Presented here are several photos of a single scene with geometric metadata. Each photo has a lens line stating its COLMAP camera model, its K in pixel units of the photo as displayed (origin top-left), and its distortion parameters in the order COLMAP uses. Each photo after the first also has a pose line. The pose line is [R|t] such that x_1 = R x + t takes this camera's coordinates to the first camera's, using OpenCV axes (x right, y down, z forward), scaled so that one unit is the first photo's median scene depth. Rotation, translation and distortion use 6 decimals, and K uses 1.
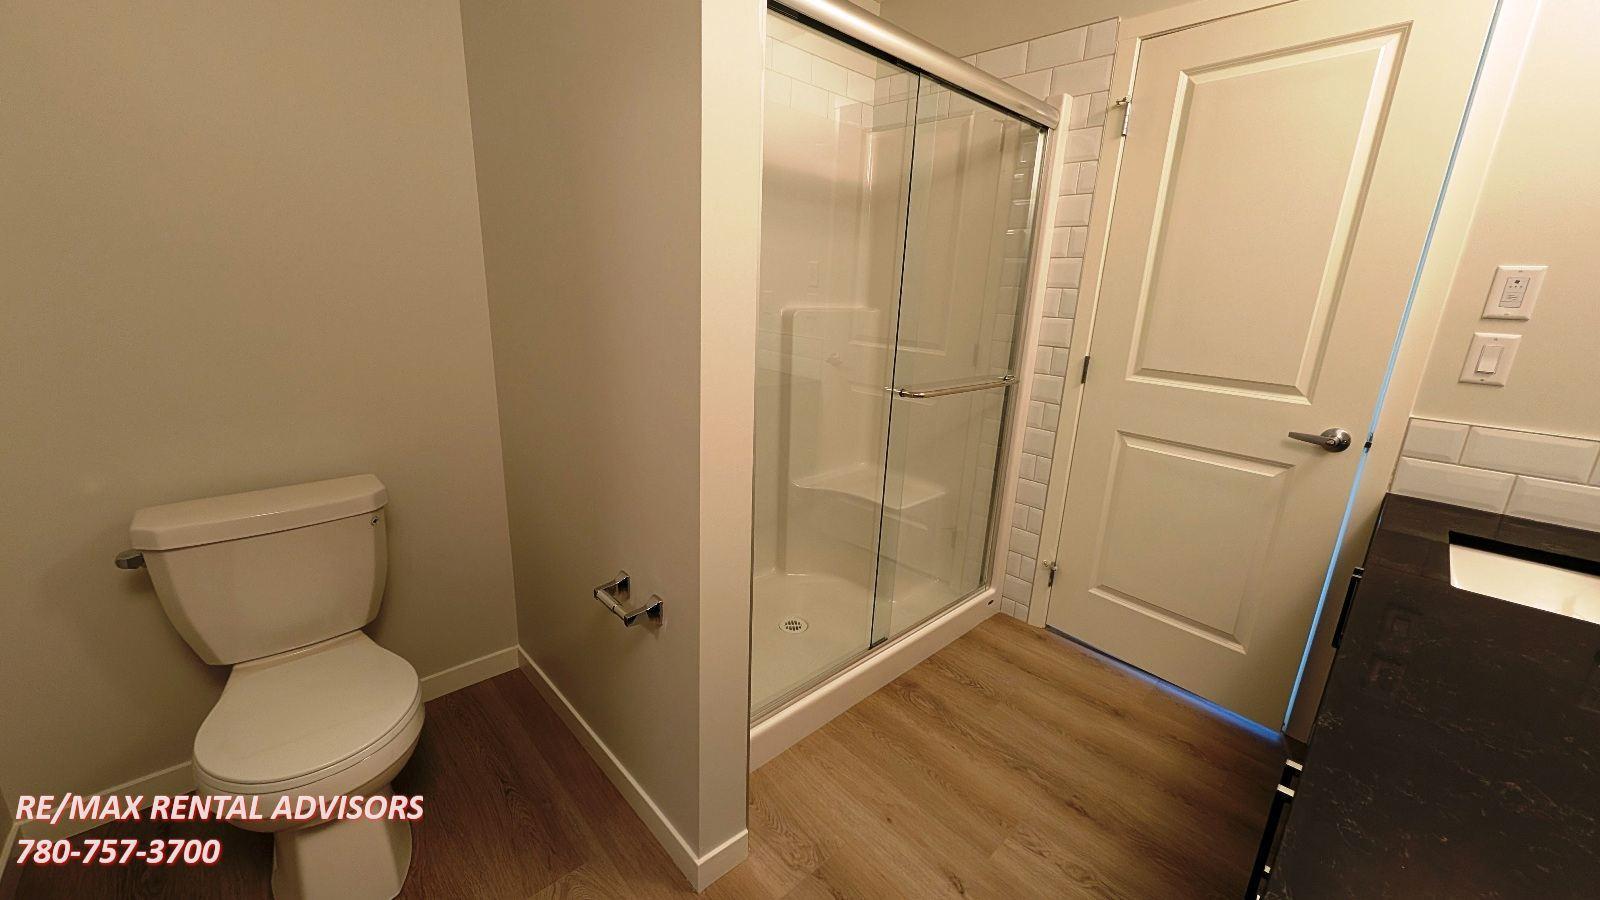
lens RADIAL K [[603.9, 0, 794.8], [0, 603.9, 451.8], [0, 0, 1]] dist [-0.000281, 0.000130]
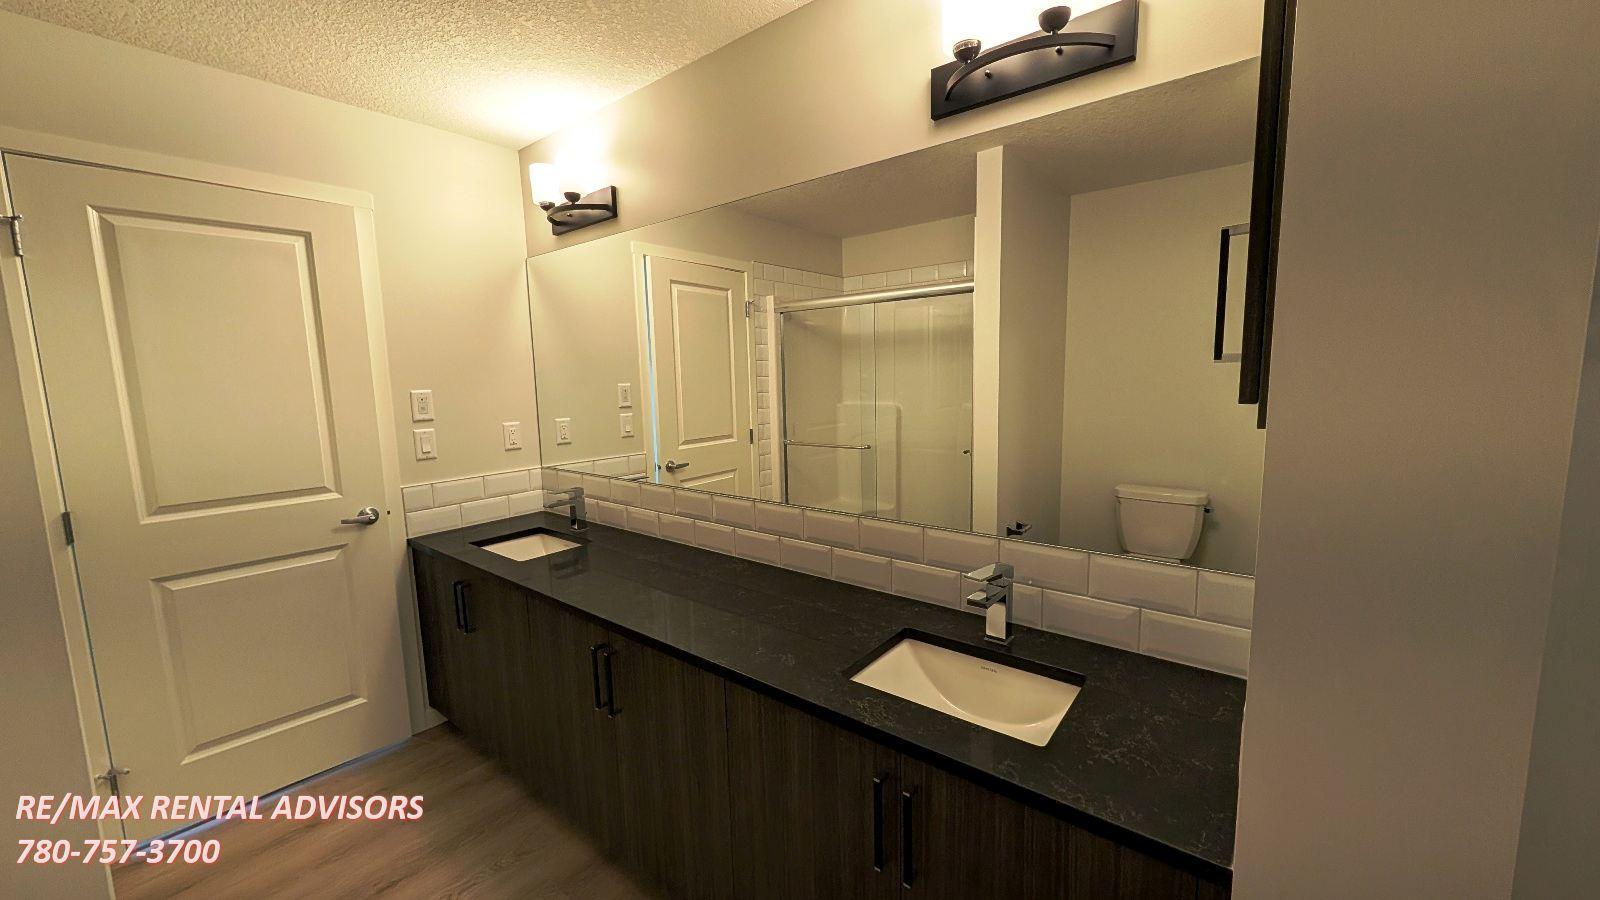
lens RADIAL K [[597.7, 0, 813.2], [0, 597.7, 464.1], [0, 0, 1]] dist [0.002725, 0.000135]
pose [[-0.150286, -0.182989, 0.971560, -0.567387], [0.276800, 0.935630, 0.219039, -0.151827], [-0.949103, 0.301847, -0.089960, 0.134302]]
